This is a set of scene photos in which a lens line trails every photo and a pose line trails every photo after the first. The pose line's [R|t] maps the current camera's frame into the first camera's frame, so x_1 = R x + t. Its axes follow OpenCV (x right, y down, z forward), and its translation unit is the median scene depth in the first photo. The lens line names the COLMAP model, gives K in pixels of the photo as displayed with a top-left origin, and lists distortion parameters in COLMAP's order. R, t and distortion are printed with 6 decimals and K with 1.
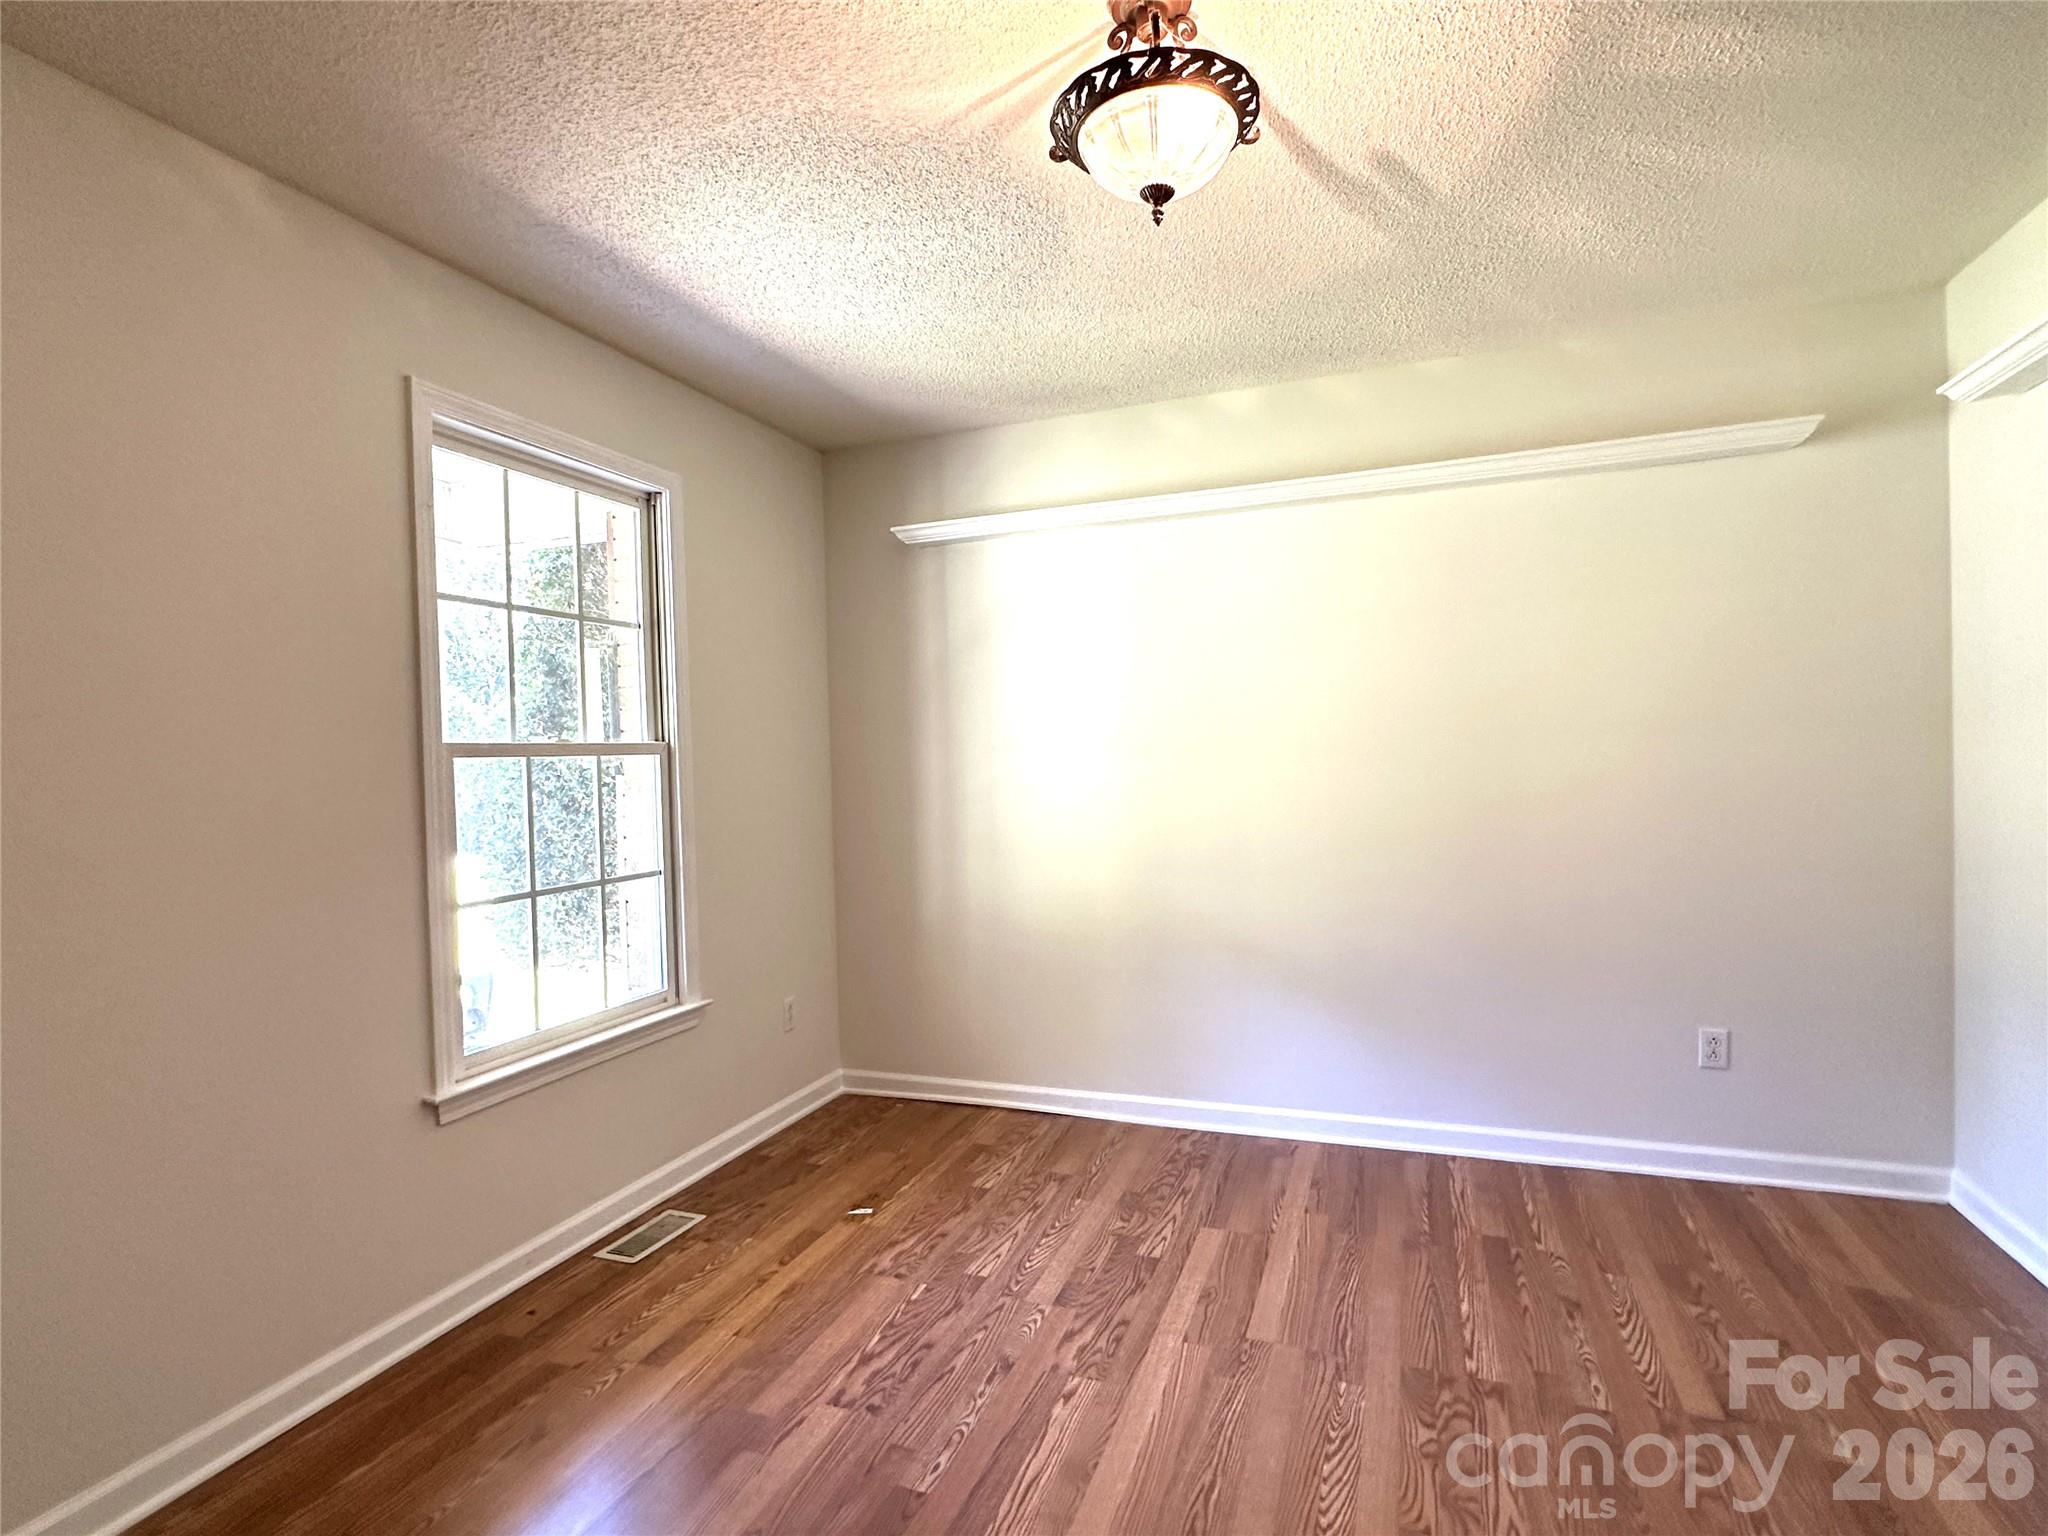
lens RADIAL K [[1012.6, 0, 1026.6], [0, 1012.6, 771.6], [0, 0, 1]] dist [-0.002335, -0.000698]
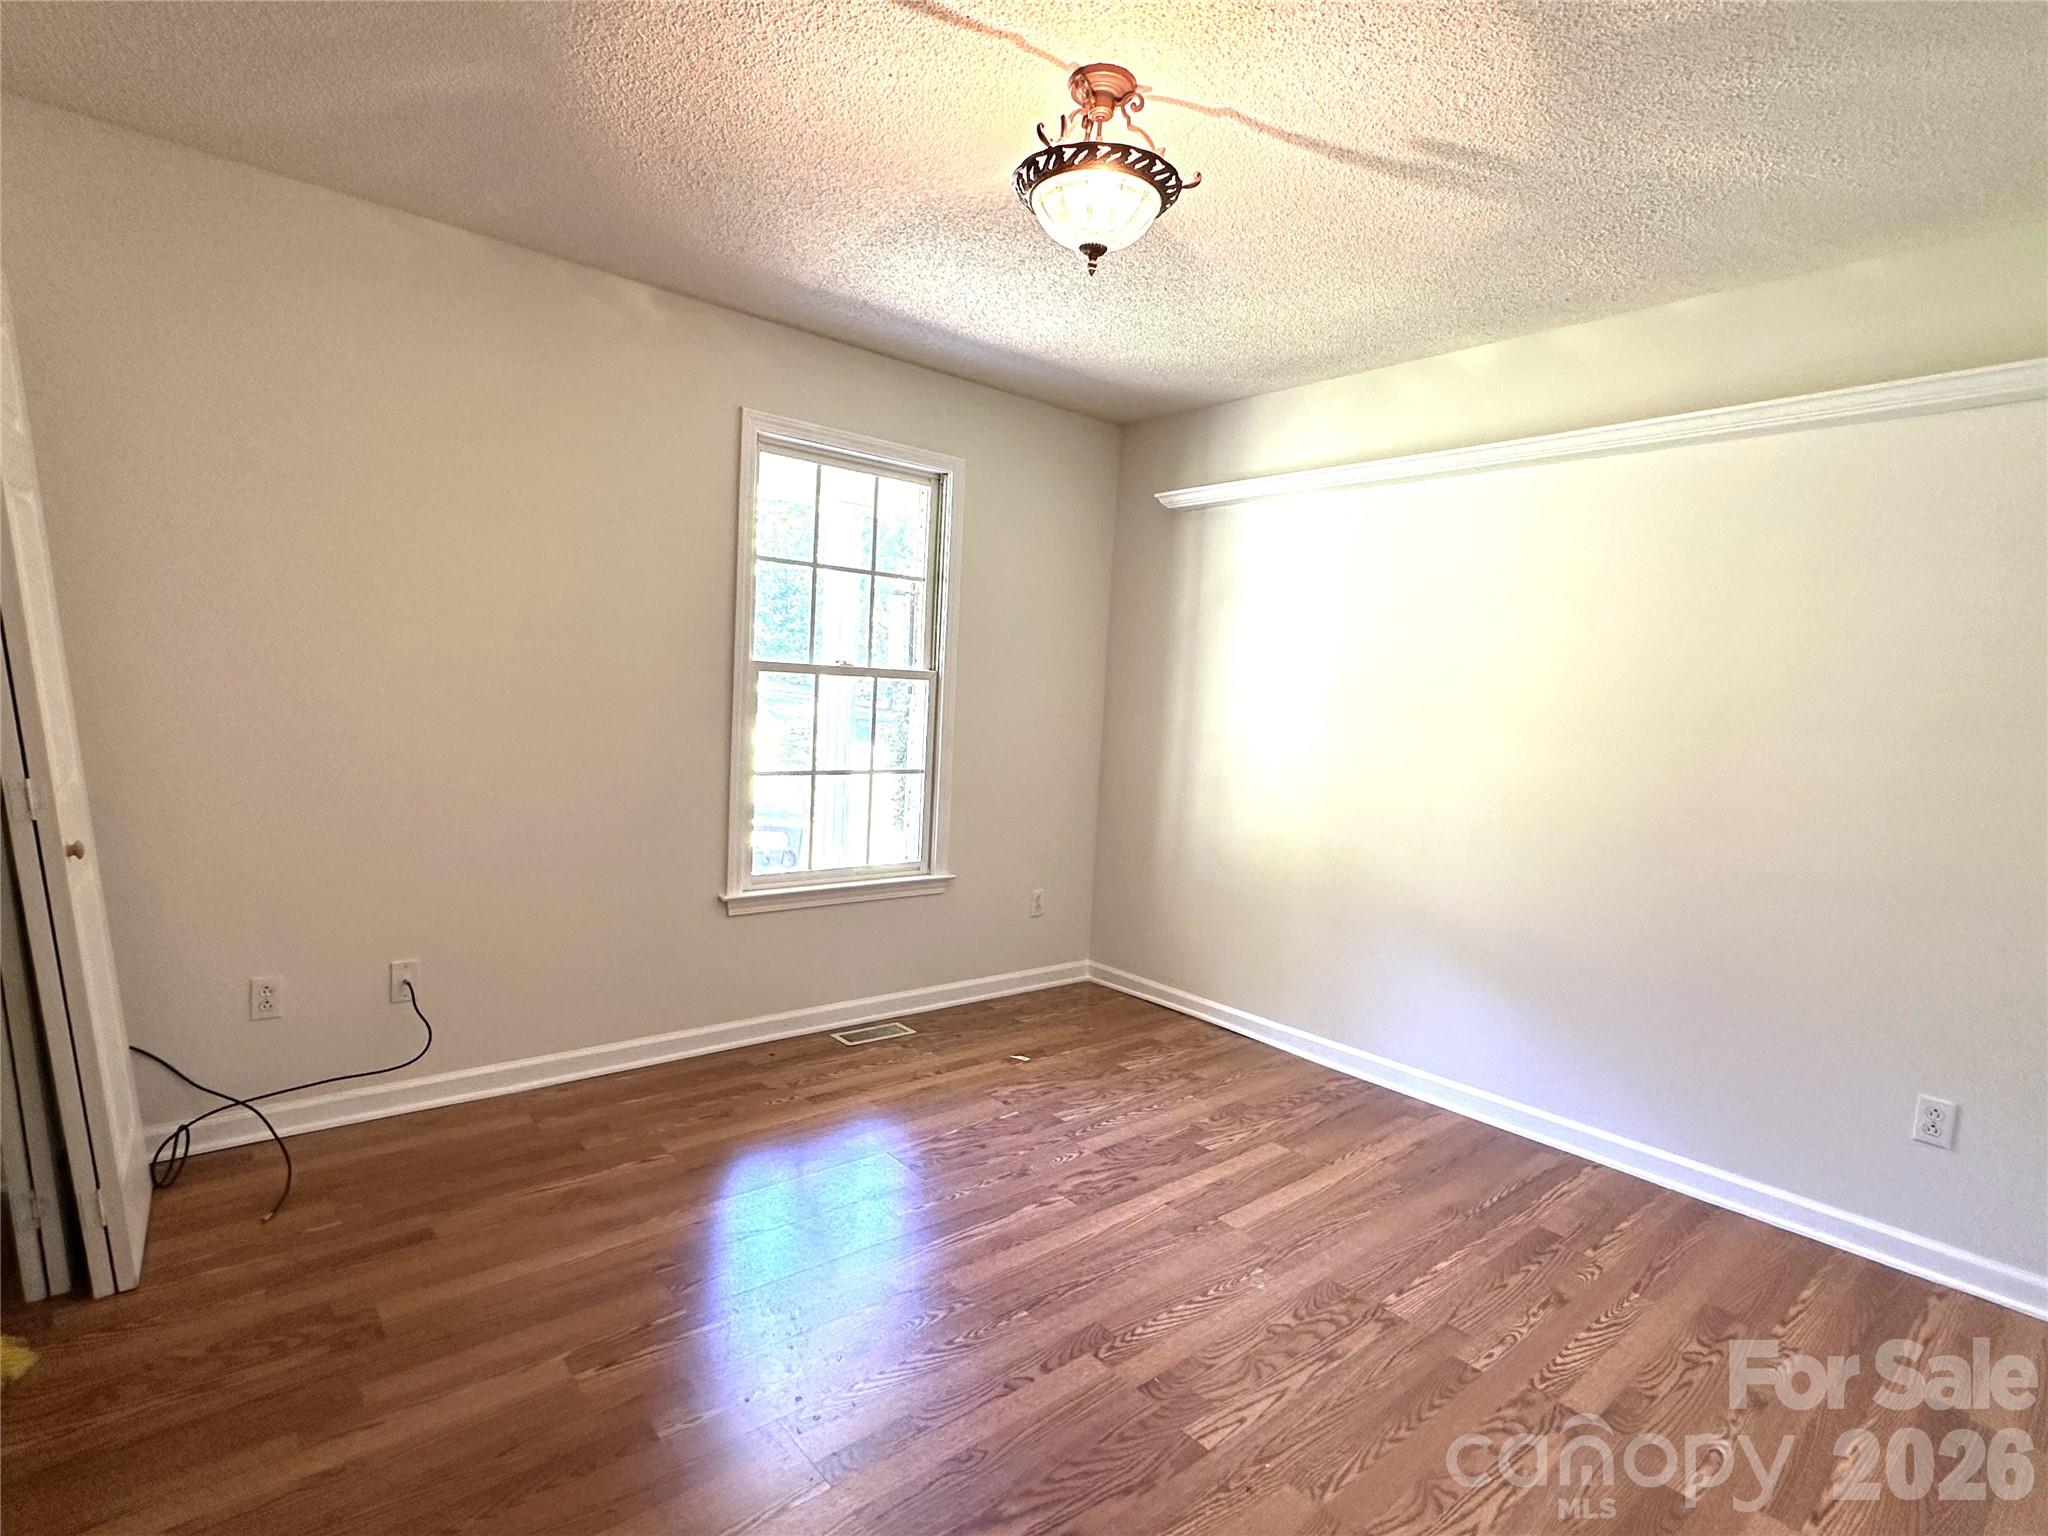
lens RADIAL K [[1003.1, 0, 1024.0], [0, 1003.1, 768.0], [0, 0, 1]] dist [0.001873, 0.000210]
pose [[0.876412, 0.110975, -0.468600, 0.379689], [-0.084490, 0.993426, 0.077246, -0.015826], [0.474091, -0.028107, 0.880027, -0.074887]]
